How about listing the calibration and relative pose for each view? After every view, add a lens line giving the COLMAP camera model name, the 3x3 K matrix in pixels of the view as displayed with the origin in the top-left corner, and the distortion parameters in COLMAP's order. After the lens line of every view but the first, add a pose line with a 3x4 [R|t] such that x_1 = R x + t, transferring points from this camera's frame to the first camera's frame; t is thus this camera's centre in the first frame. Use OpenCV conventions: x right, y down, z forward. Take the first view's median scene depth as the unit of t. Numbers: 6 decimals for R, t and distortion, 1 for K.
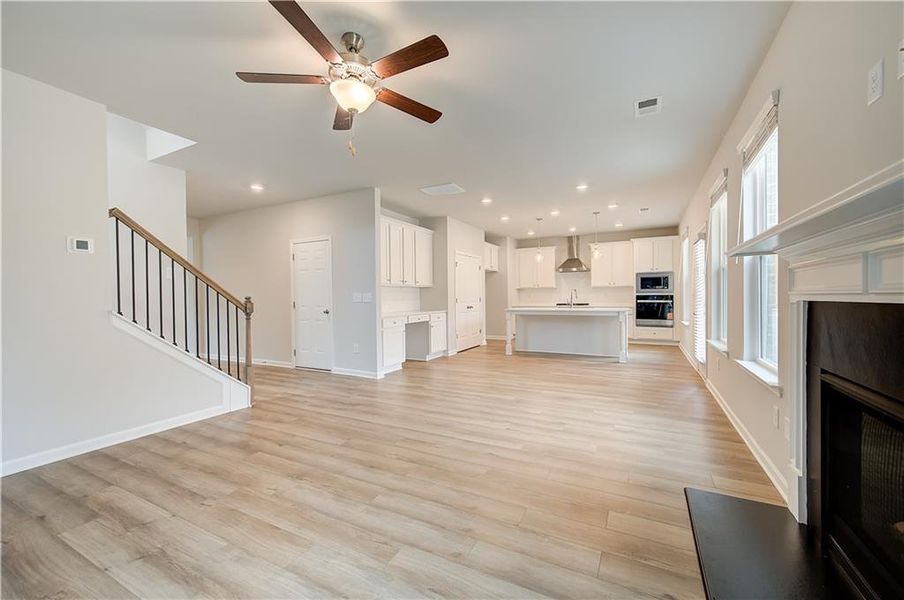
lens RADIAL K [[362.0, 0, 457.0], [0, 362.0, 299.7], [0, 0, 1]] dist [0.001790, -0.001000]
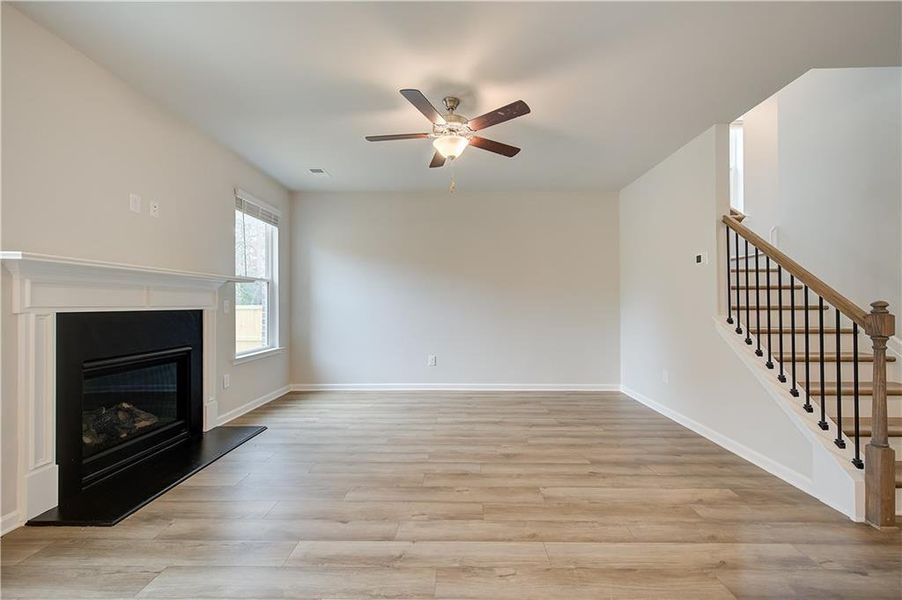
lens RADIAL K [[361.2, 0, 456.4], [0, 361.2, 303.5], [0, 0, 1]] dist [0.001790, -0.001000]
pose [[-0.894246, 0.008211, -0.447500, 0.086797], [0.005307, 0.999956, 0.007743, -0.008280], [0.447544, 0.004550, -0.894250, 0.708600]]
